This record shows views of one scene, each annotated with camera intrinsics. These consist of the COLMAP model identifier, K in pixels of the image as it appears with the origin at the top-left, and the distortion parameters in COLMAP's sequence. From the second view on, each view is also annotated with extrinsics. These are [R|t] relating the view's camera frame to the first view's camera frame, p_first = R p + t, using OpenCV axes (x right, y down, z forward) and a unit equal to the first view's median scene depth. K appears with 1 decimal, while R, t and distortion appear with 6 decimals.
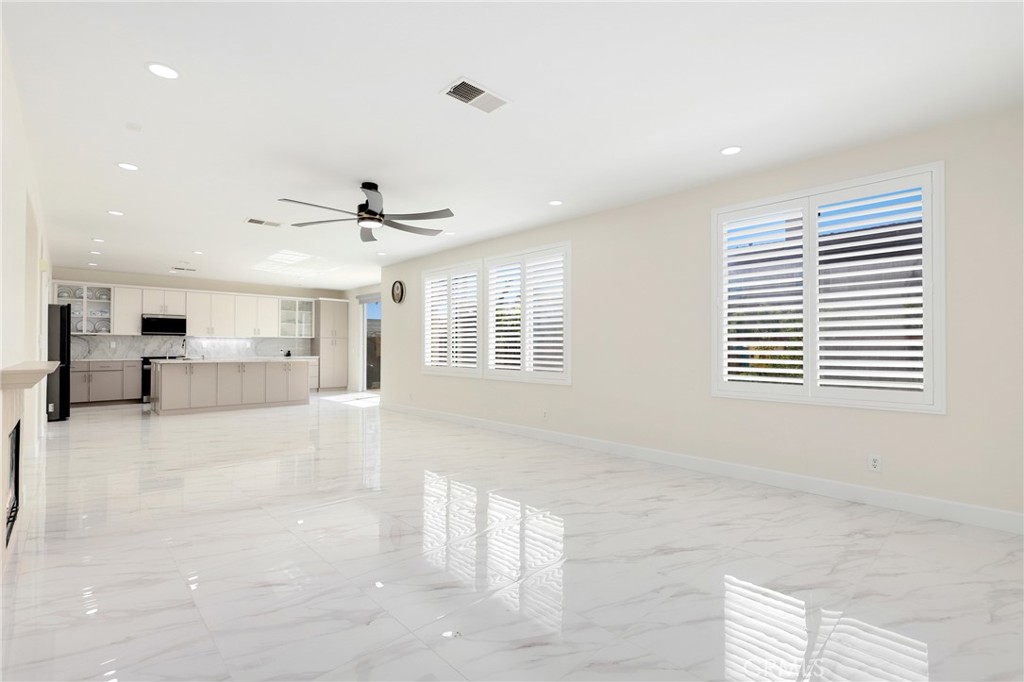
lens RADIAL K [[468.7, 0, 517.5], [0, 468.7, 347.9], [0, 0, 1]] dist [0.005872, 0.000362]
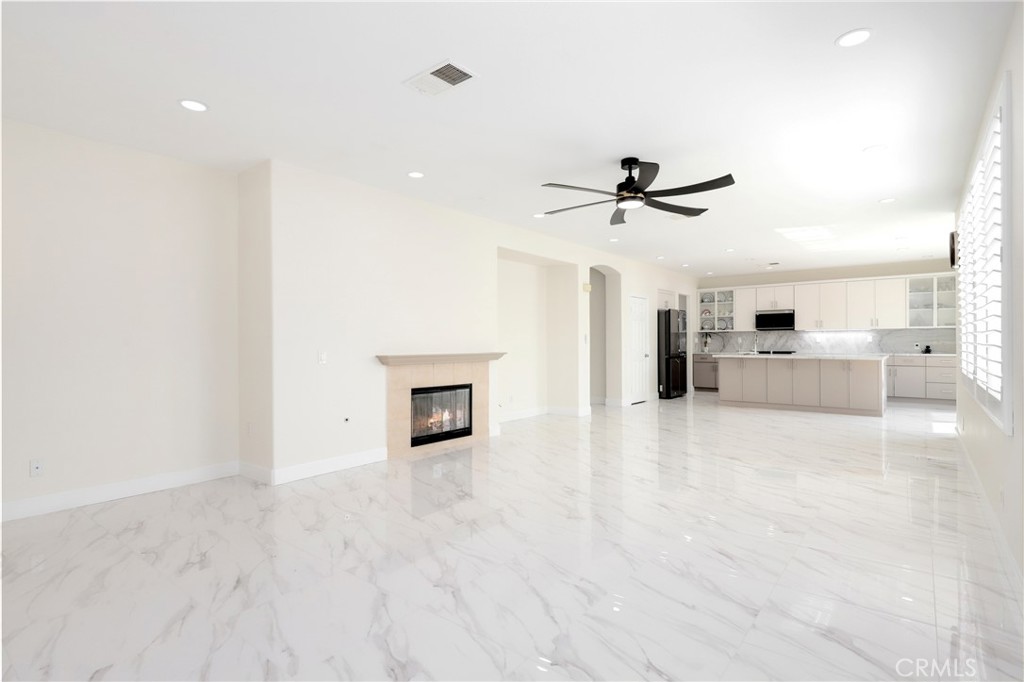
lens RADIAL K [[513.4, 0, 512.0], [0, 513.4, 341.0], [0, 0, 1]] dist [-0.019317, -0.000140]
pose [[0.122743, -0.007434, -0.992411, 0.286536], [0.003709, 0.999968, -0.007032, 0.001873], [0.992432, -0.002818, 0.122767, 0.306347]]
